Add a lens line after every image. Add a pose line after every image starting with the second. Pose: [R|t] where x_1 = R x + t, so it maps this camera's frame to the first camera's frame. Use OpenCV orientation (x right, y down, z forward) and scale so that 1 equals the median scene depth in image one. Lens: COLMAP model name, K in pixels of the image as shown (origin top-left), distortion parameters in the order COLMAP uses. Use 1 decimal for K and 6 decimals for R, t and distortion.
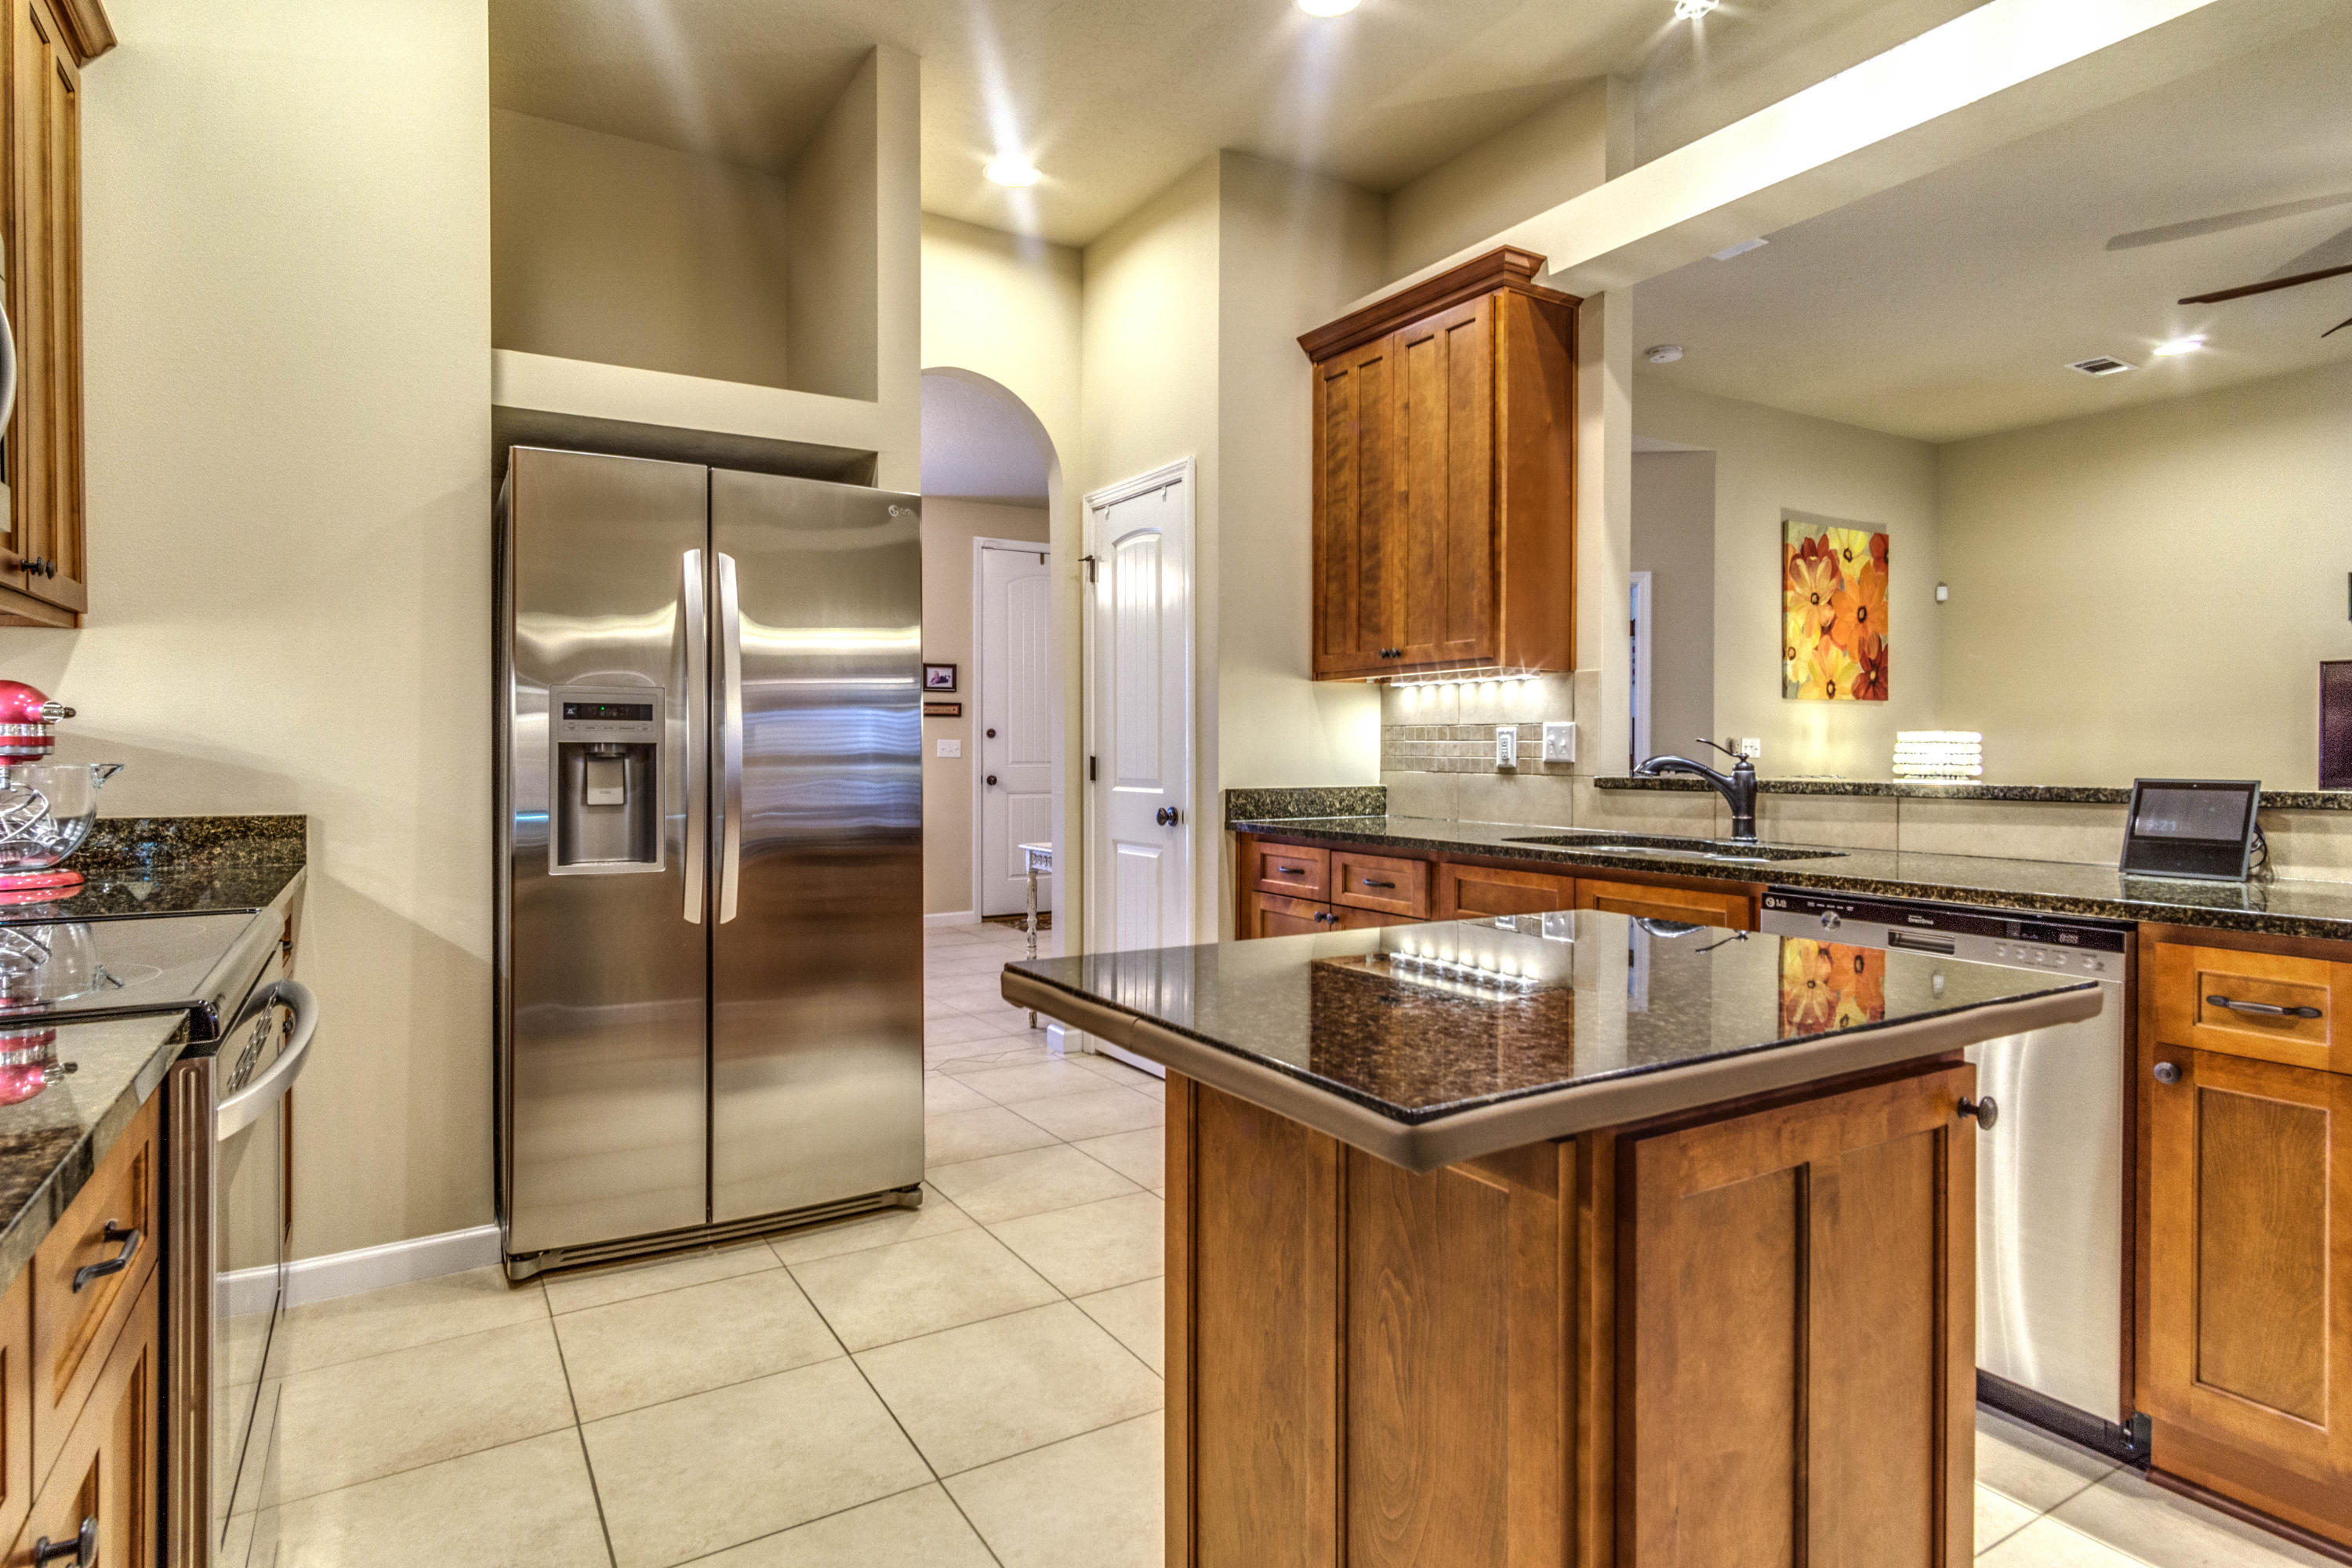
lens RADIAL K [[1258.5, 0, 1144.1], [0, 1258.5, 758.1], [0, 0, 1]] dist [0.003624, 0.002674]
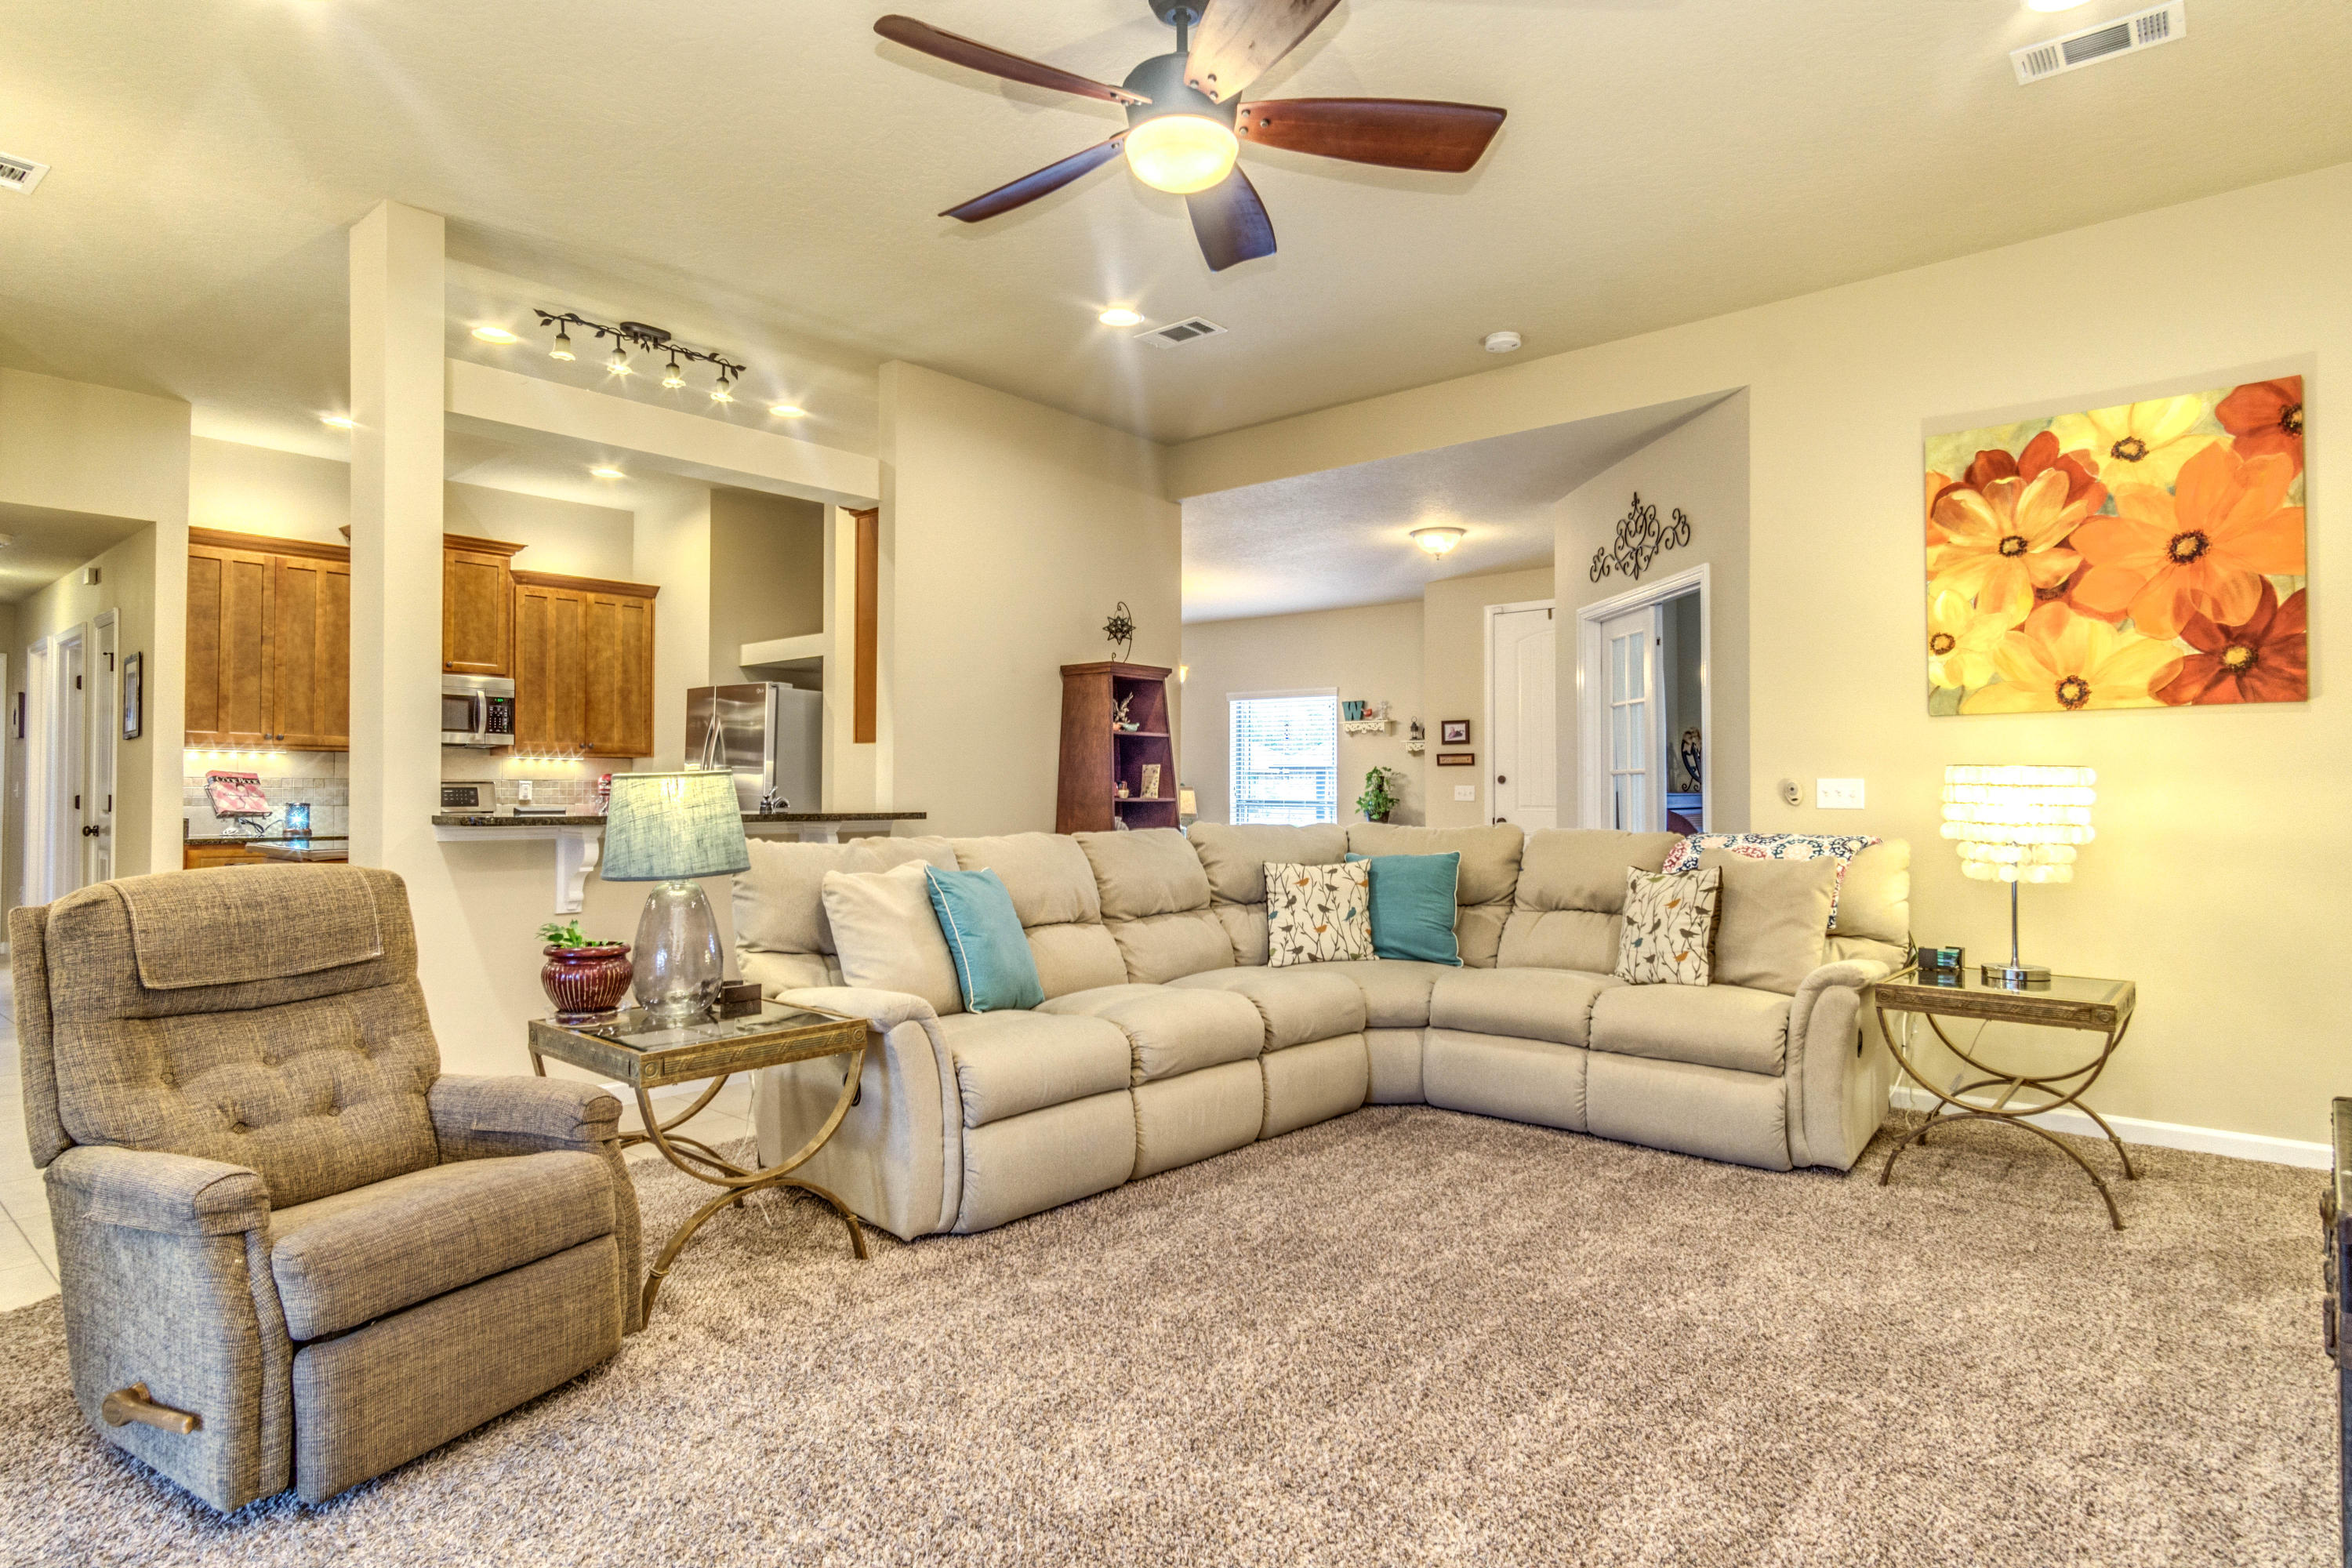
lens RADIAL K [[1258.5, 0, 1168.5], [0, 1258.5, 775.1], [0, 0, 1]] dist [0.003624, 0.002674]
pose [[0.305823, -0.011749, -0.952016, 0.999152], [-0.009518, 0.999836, -0.015396, -0.004111], [0.952041, 0.013769, 0.305661, 0.441051]]
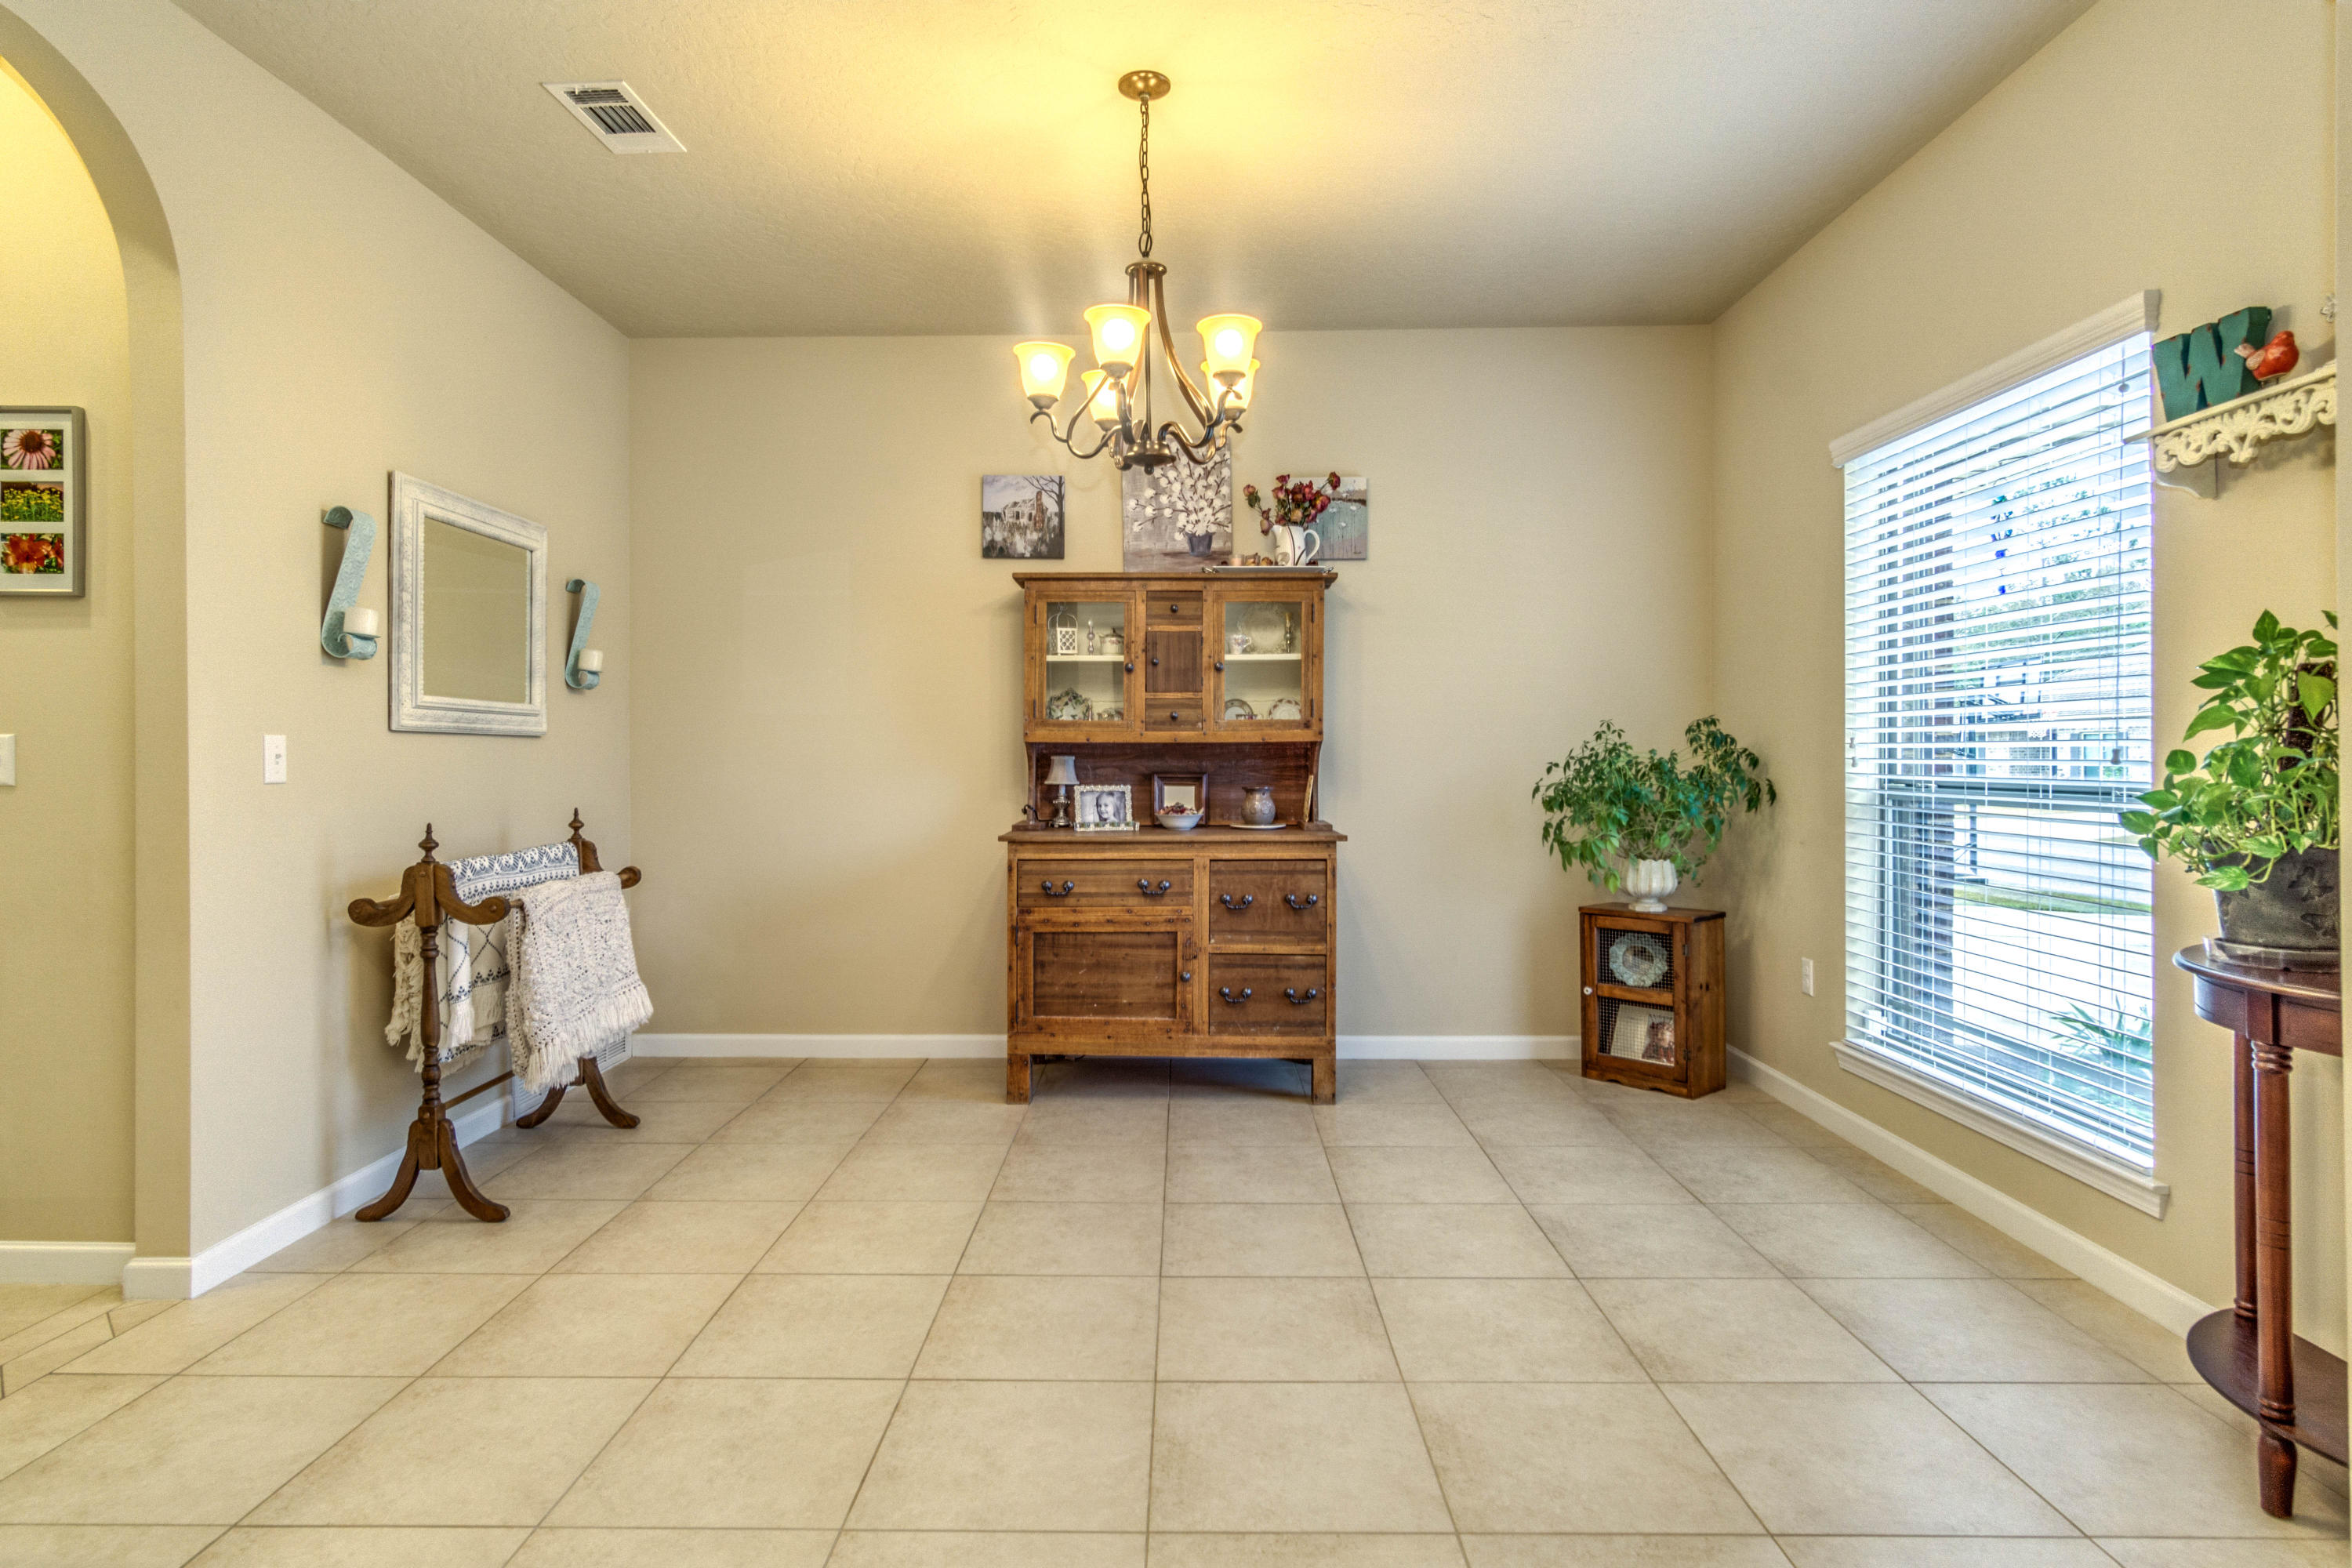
lens RADIAL K [[1258.5, 0, 1139.2], [0, 1258.5, 773.8], [0, 0, 1]] dist [0.003624, 0.002674]
pose [[-0.549097, 0.012221, -0.835669, 0.021665], [0.003658, 0.999919, 0.012219, -0.008190], [0.835751, 0.003652, -0.549097, 1.083458]]
